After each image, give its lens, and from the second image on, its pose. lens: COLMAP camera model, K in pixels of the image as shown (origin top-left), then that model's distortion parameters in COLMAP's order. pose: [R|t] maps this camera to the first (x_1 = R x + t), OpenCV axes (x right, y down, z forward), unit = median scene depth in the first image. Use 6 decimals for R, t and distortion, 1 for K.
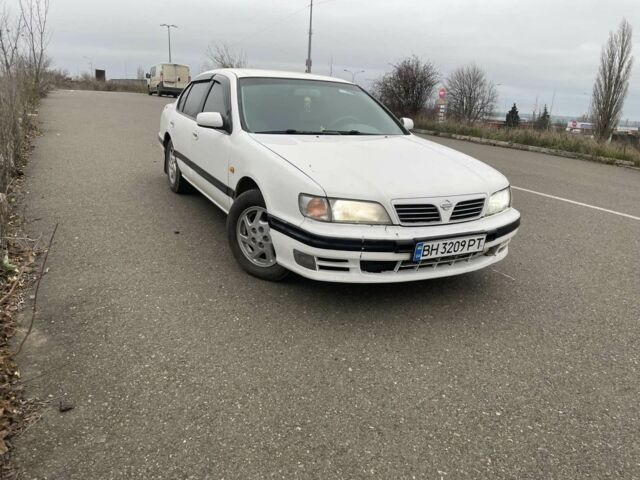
lens RADIAL K [[524.1, 0, 320.0], [0, 524.1, 240.0], [0, 0, 1]] dist [0.065342, -0.004912]
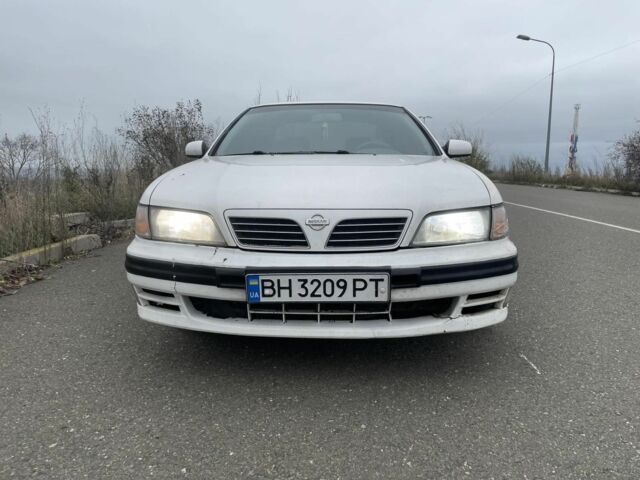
lens RADIAL K [[524.1, 0, 320.0], [0, 524.1, 240.0], [0, 0, 1]] dist [0.065342, -0.004912]
pose [[0.867423, 0.016630, -0.497294, 0.568152], [-0.097052, 0.985900, -0.136318, 0.042945], [0.488015, 0.166509, 0.856806, 0.459937]]
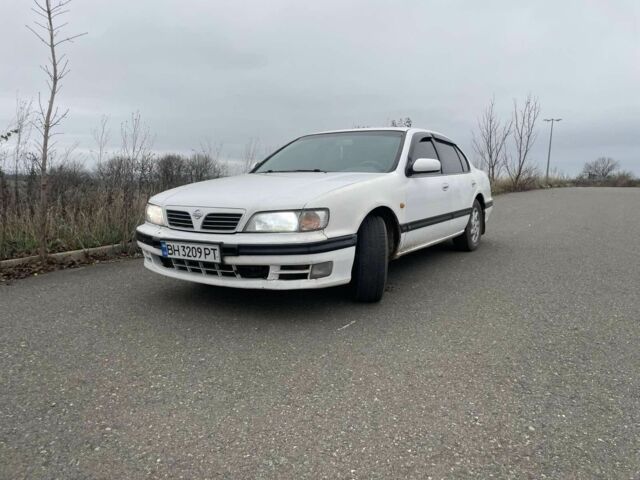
lens RADIAL K [[524.1, 0, 320.0], [0, 524.1, 240.0], [0, 0, 1]] dist [0.065342, -0.004912]
pose [[0.491104, 0.054663, -0.869384, 1.346528], [-0.224441, 0.972274, -0.065652, 0.001289], [0.841691, 0.227368, 0.489756, 0.693918]]
